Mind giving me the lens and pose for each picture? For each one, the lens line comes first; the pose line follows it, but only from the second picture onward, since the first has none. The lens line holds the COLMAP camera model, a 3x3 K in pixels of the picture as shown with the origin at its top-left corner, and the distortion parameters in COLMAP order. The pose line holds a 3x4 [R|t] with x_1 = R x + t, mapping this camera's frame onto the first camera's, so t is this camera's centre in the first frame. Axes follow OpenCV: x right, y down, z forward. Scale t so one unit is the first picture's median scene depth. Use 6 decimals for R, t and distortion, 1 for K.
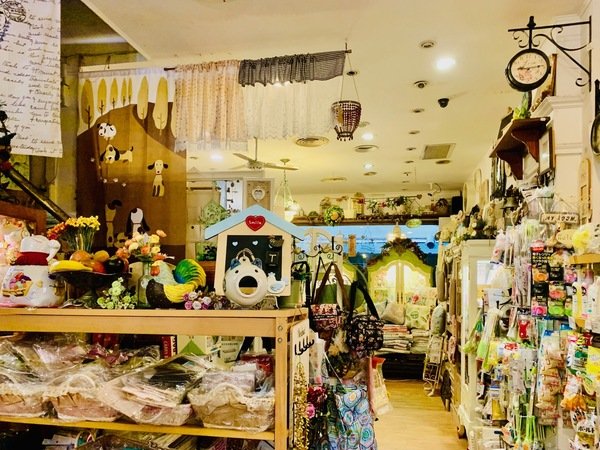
lens RADIAL K [[459.3, 0, 299.3], [0, 459.3, 270.3], [0, 0, 1]] dist [0.001799, -0.002074]
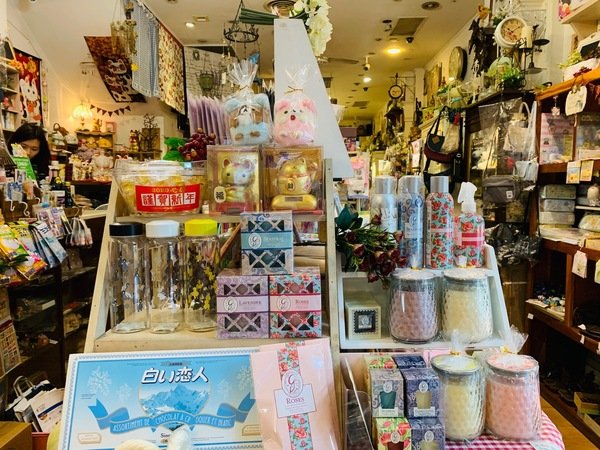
lens RADIAL K [[460.3, 0, 300.0], [0, 460.3, 225.0], [0, 0, 1]] dist [0.007961, -0.005914]
pose [[0.981831, -0.027225, 0.187794, -0.378560], [0.008016, 0.994722, 0.102296, 0.054652], [-0.189588, -0.098932, 0.976867, -1.034617]]
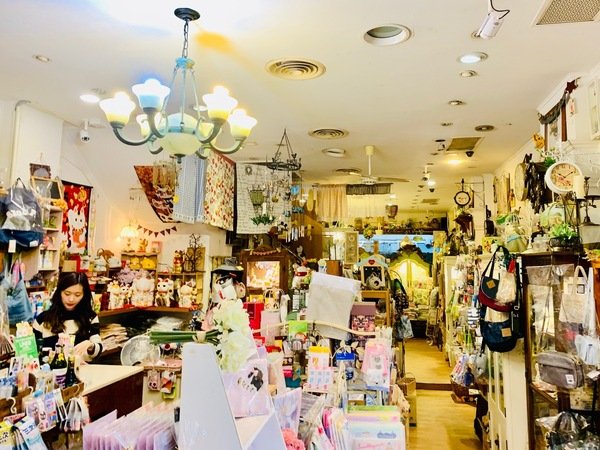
lens RADIAL K [[498.5, 0, 315.9], [0, 498.5, 195.0], [0, 0, 1]] dist [0.034520, -0.043432]
pose [[0.998479, 0.005199, 0.054894, -0.288816], [0.000917, 0.993842, -0.110800, -0.079317], [-0.055132, 0.110682, 0.992326, -1.043333]]
